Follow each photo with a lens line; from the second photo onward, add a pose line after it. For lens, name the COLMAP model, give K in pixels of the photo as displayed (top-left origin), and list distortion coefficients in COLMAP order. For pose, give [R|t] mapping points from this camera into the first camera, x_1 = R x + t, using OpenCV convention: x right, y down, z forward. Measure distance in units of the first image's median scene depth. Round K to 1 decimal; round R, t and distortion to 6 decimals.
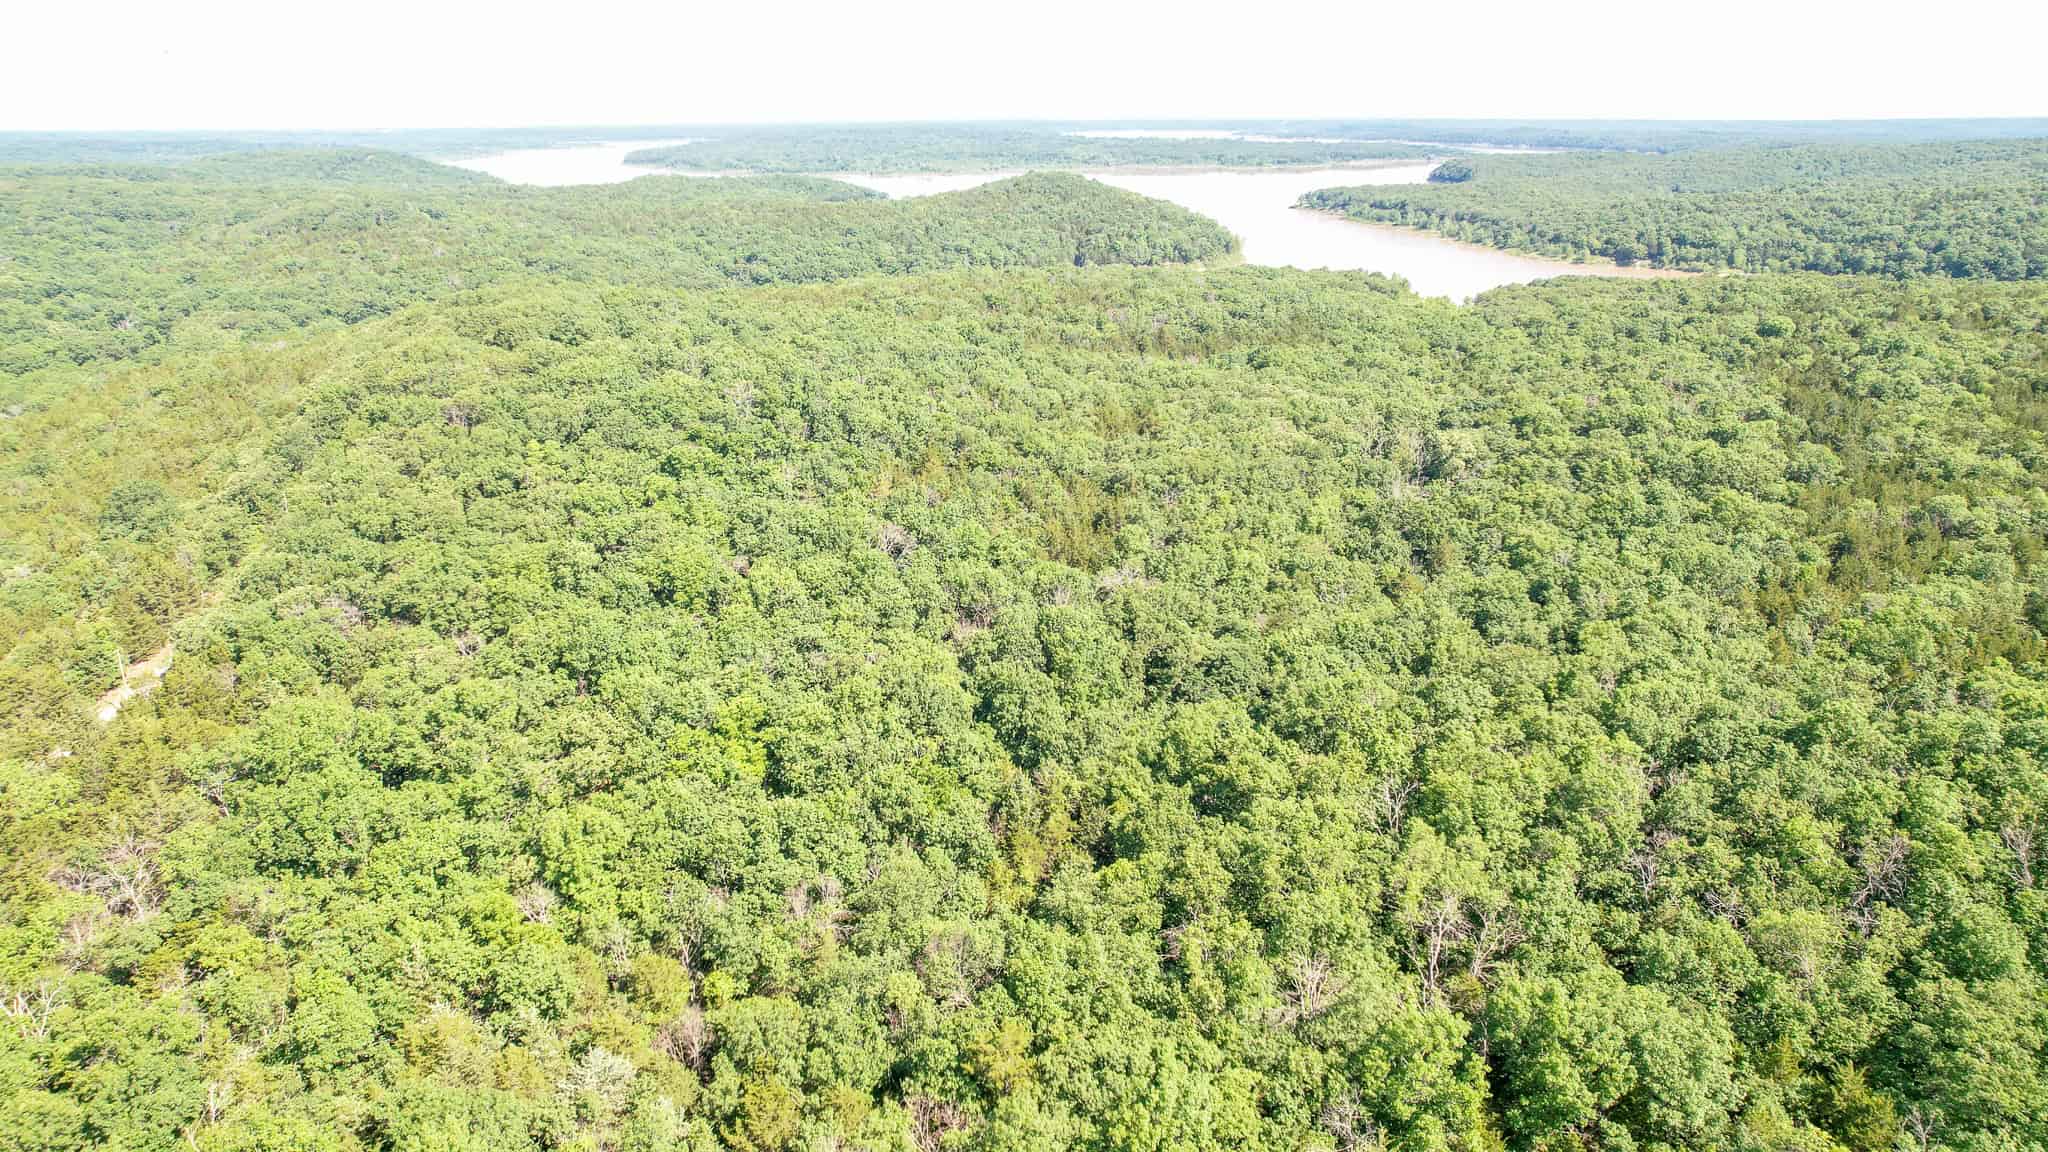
lens RADIAL K [[1327.9, 0, 1024.0], [0, 1327.9, 576.0], [0, 0, 1]] dist [-0.070541, 0.067243]
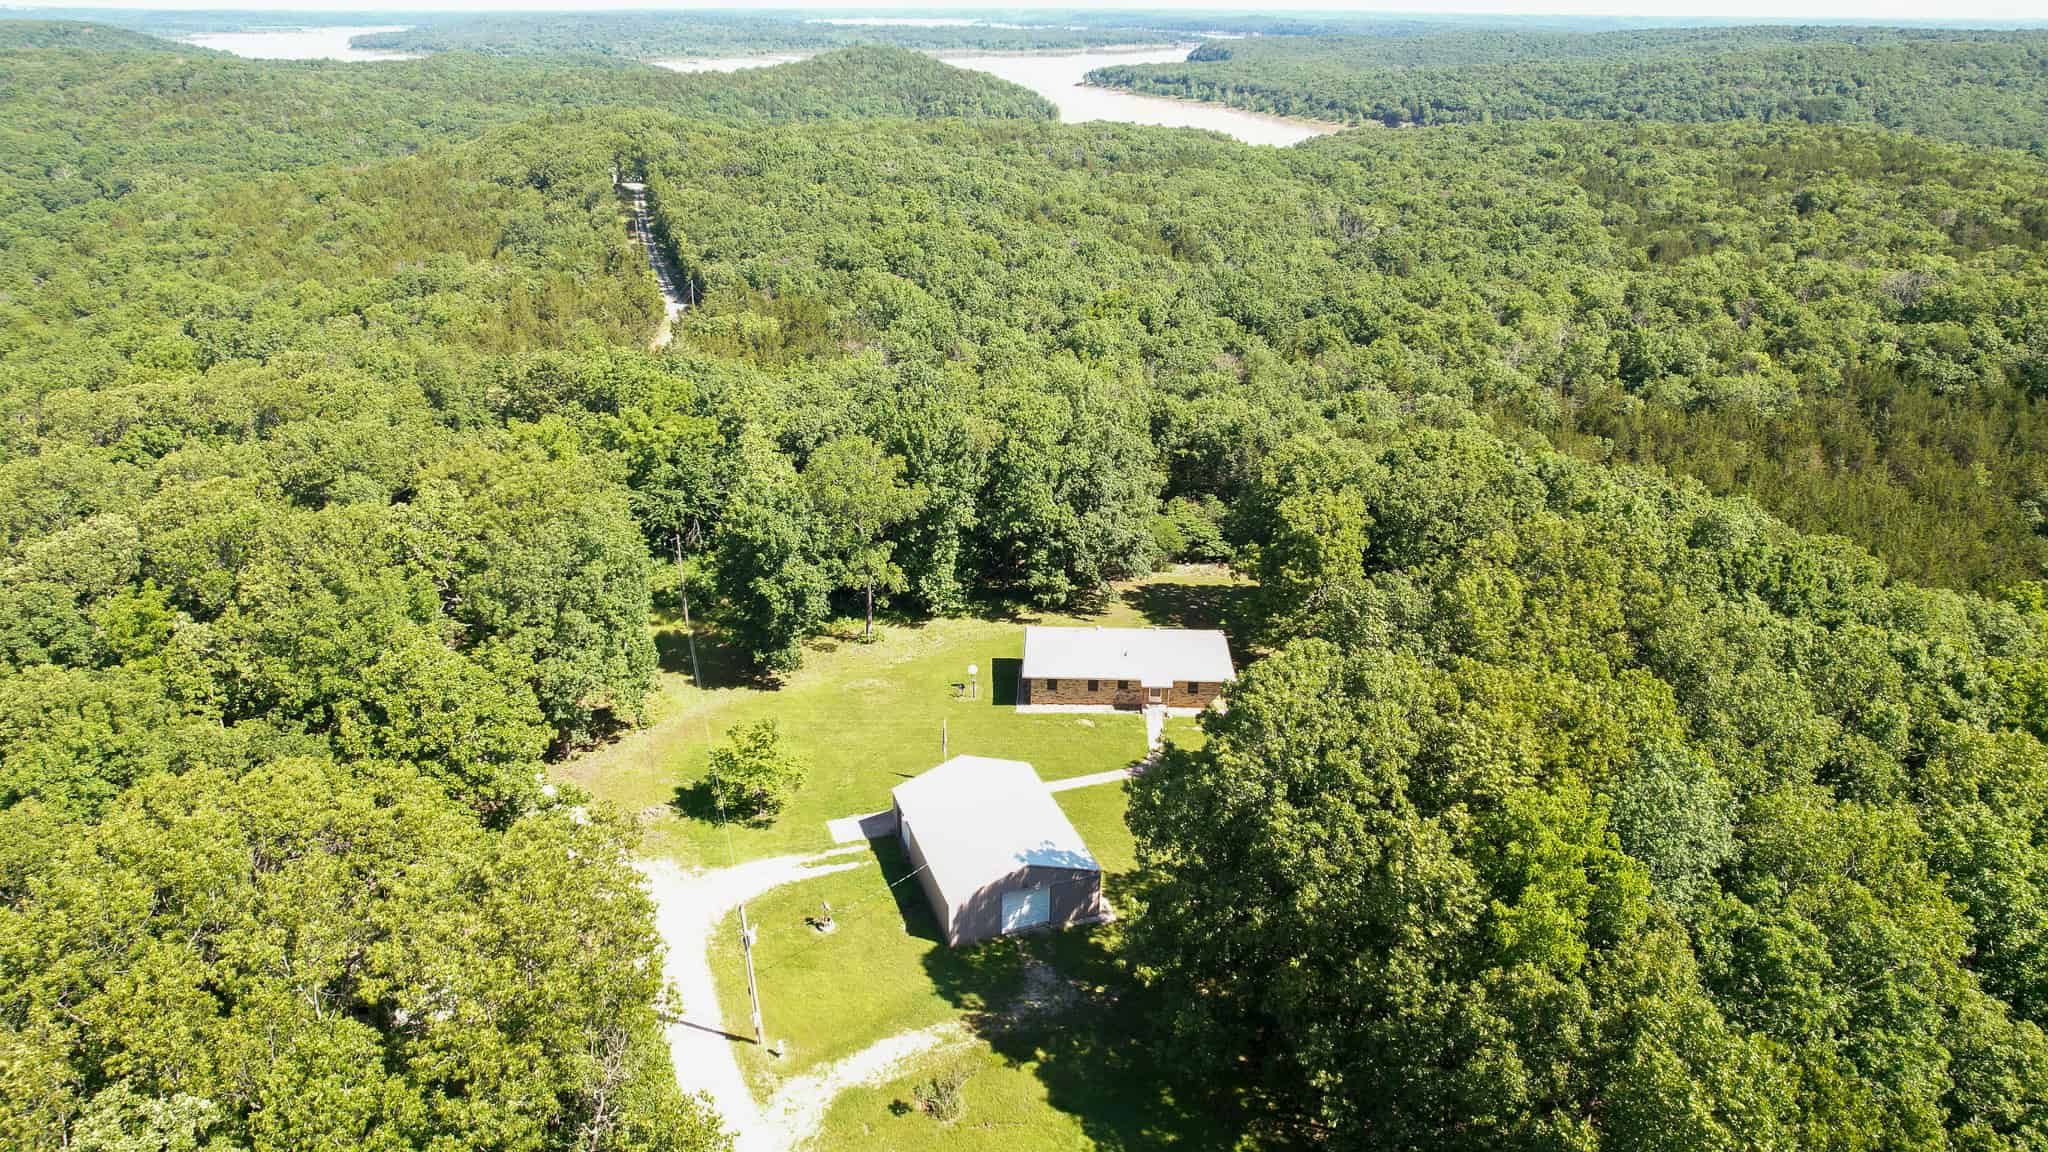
lens RADIAL K [[1310.8, 0, 1019.9], [0, 1310.8, 578.6], [0, 0, 1]] dist [-0.067937, 0.060653]
pose [[0.981672, -0.065387, 0.179011, -0.096380], [0.050830, 0.995106, 0.084736, 0.046261], [-0.183676, -0.074084, 0.980191, -0.091659]]
